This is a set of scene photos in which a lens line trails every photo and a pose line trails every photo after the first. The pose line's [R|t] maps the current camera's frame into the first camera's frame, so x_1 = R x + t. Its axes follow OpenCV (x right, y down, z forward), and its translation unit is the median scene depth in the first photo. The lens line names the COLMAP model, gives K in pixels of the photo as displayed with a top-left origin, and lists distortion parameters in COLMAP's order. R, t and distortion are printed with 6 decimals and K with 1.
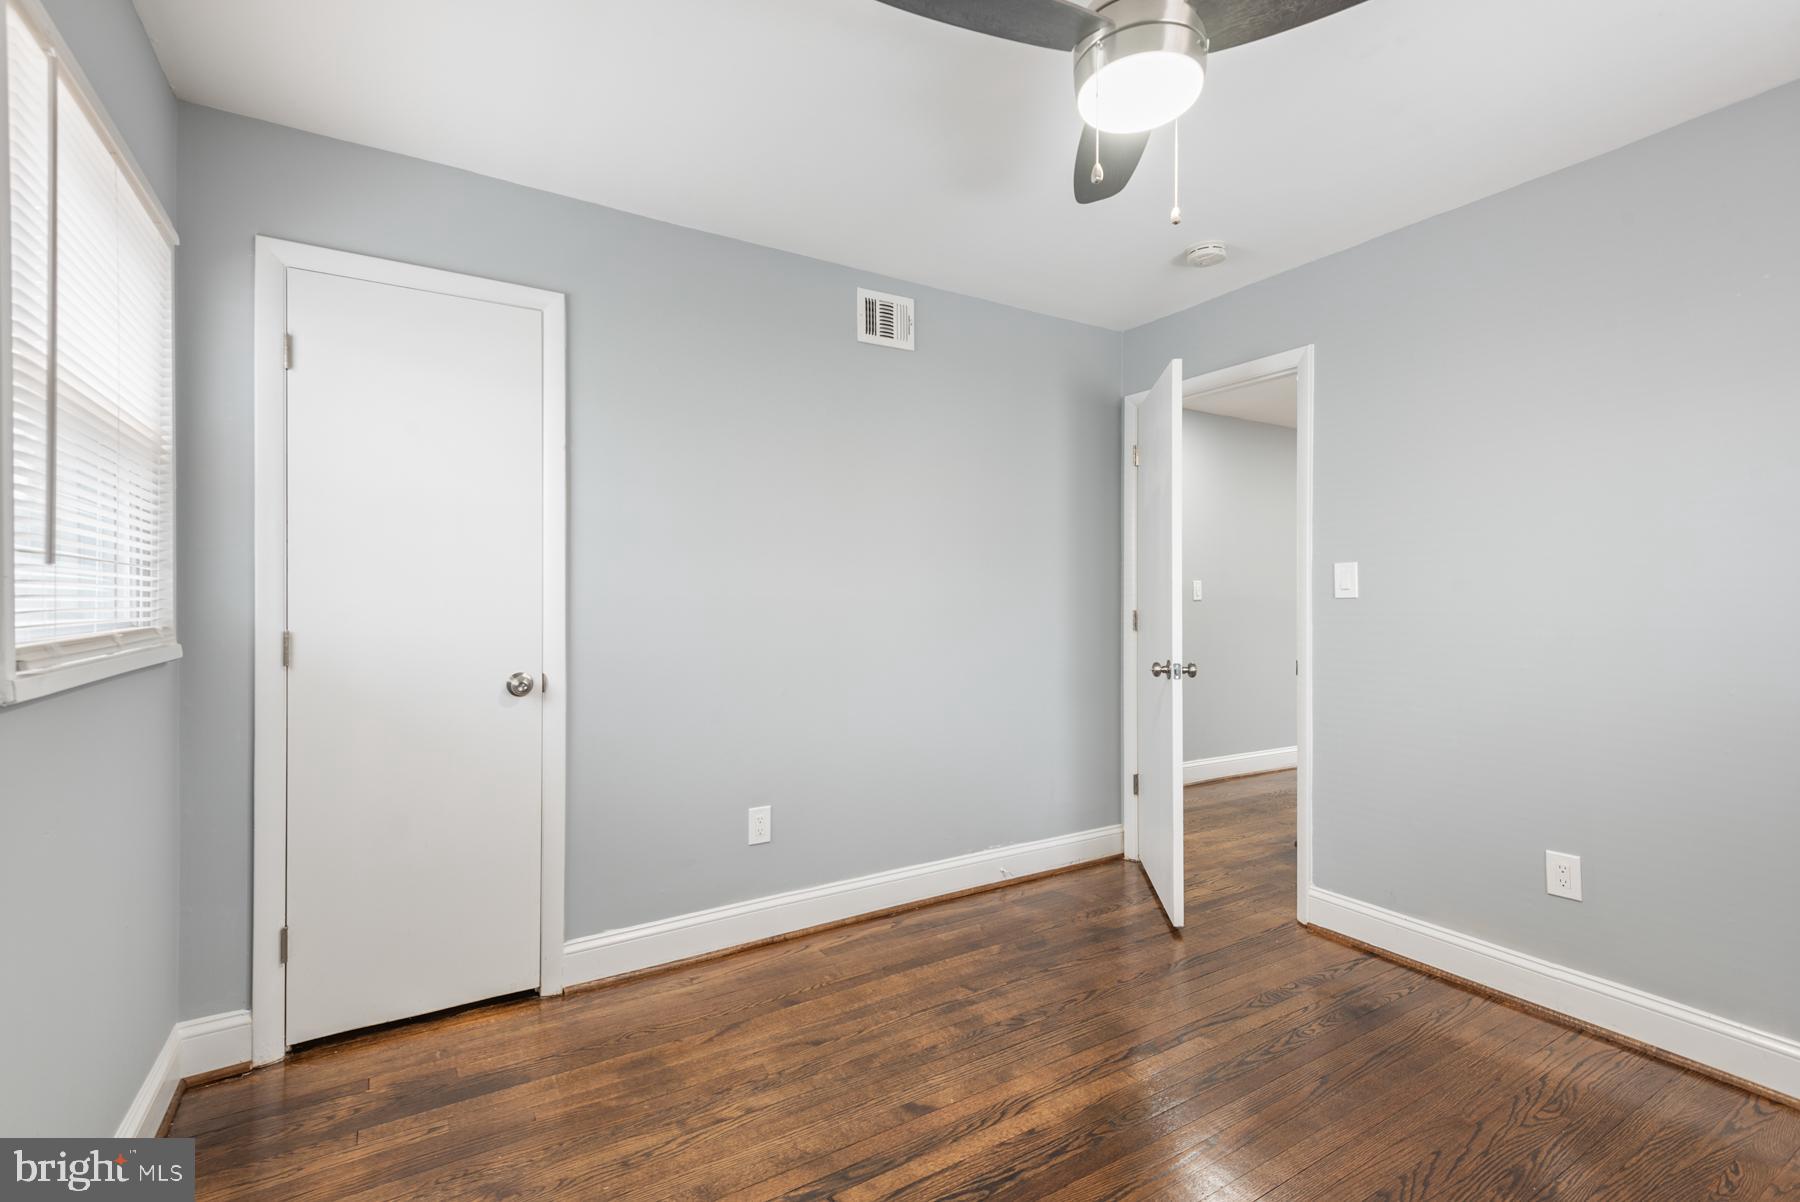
lens RADIAL K [[809.9, 0, 880.0], [0, 809.9, 586.6], [0, 0, 1]] dist [0.034964, -0.016318]
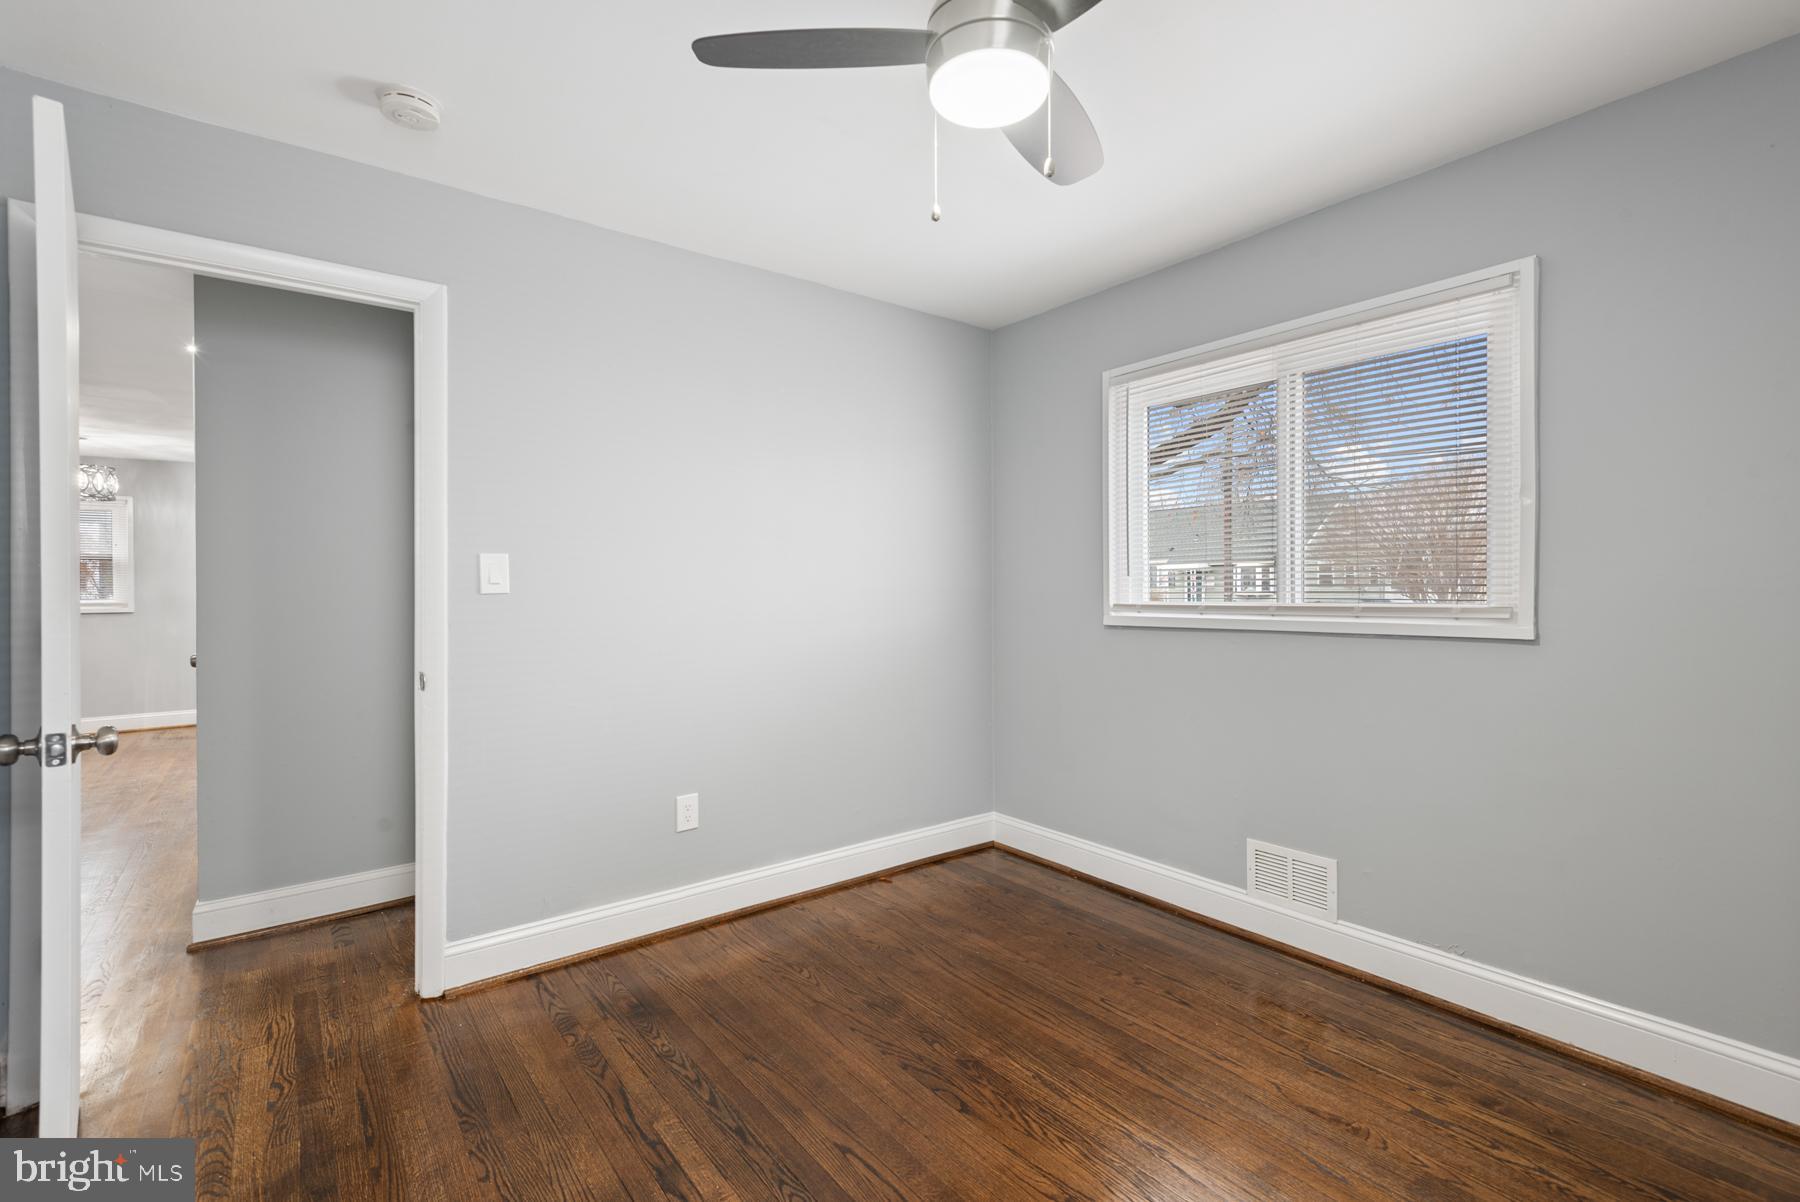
lens RADIAL K [[809.9, 0, 907.6], [0, 809.9, 583.9], [0, 0, 1]] dist [0.034964, -0.016318]
pose [[-0.120286, 0.006408, 0.992719, -0.437544], [-0.005652, 0.999959, -0.007140, 0.009172], [-0.992723, -0.006470, -0.120245, 0.803287]]
